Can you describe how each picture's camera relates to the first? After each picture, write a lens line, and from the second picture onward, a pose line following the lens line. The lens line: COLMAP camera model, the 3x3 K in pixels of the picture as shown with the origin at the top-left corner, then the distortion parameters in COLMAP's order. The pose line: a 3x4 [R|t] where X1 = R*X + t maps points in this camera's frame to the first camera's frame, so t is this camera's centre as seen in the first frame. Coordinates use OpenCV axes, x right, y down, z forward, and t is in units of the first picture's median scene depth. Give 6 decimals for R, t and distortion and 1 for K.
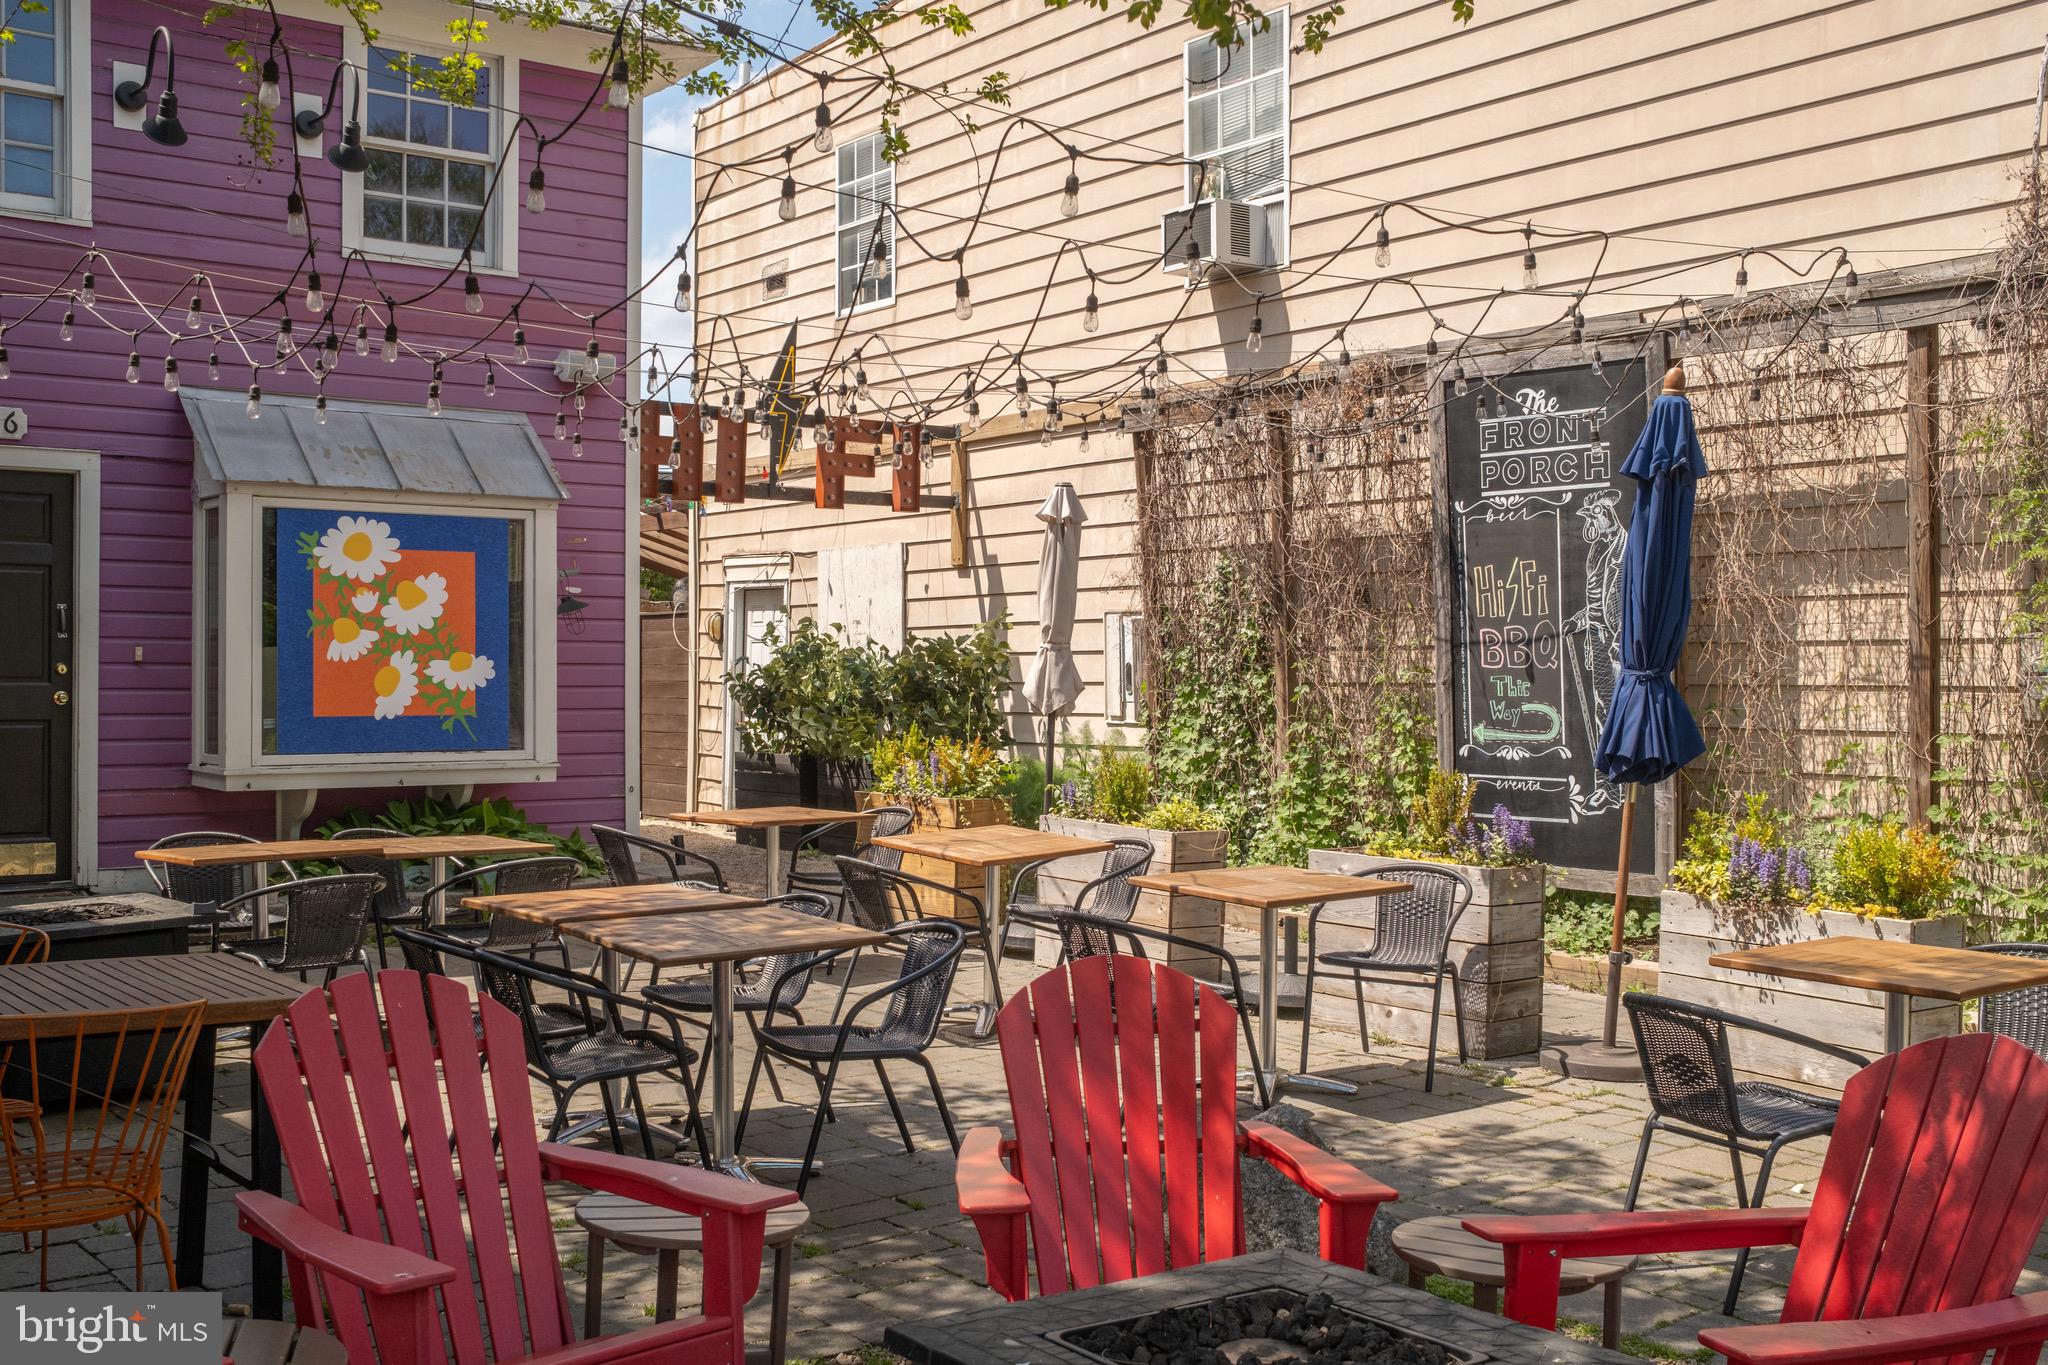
lens RADIAL K [[2098.6, 0, 1025.3], [0, 2098.6, 669.5], [0, 0, 1]] dist [-0.050281, 0.000000]
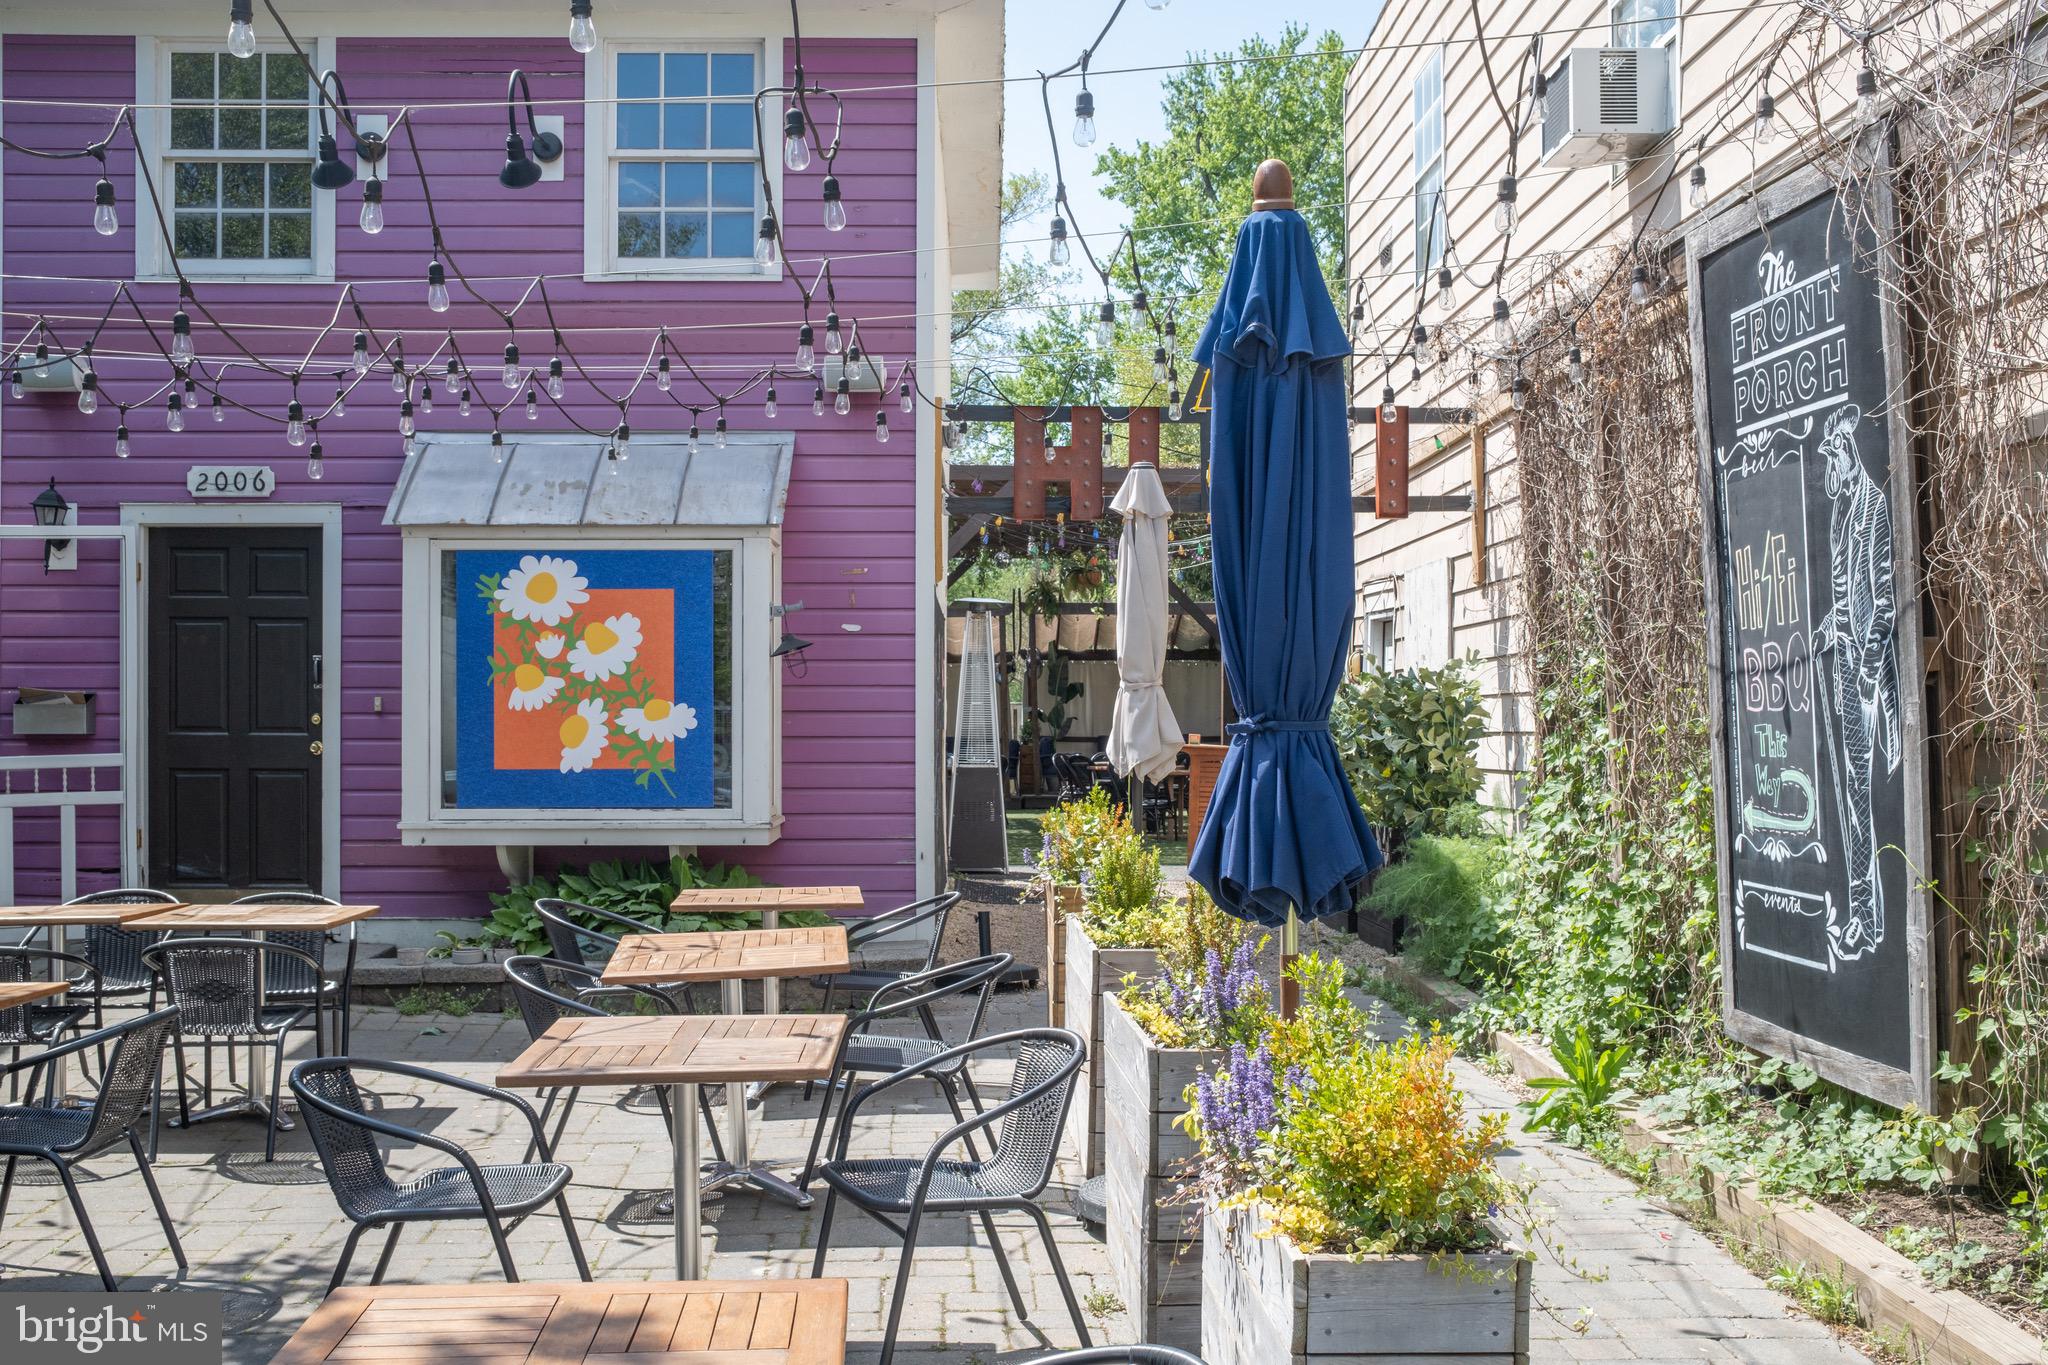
lens RADIAL K [[2098.6, 0, 1020.6], [0, 2098.6, 700.4], [0, 0, 1]] dist [-0.050281, 0.000000]
pose [[0.807220, -0.008146, -0.590194, 0.410418], [0.004546, 0.999961, -0.007583, -0.000281], [0.590233, 0.003439, 0.807226, 0.372506]]
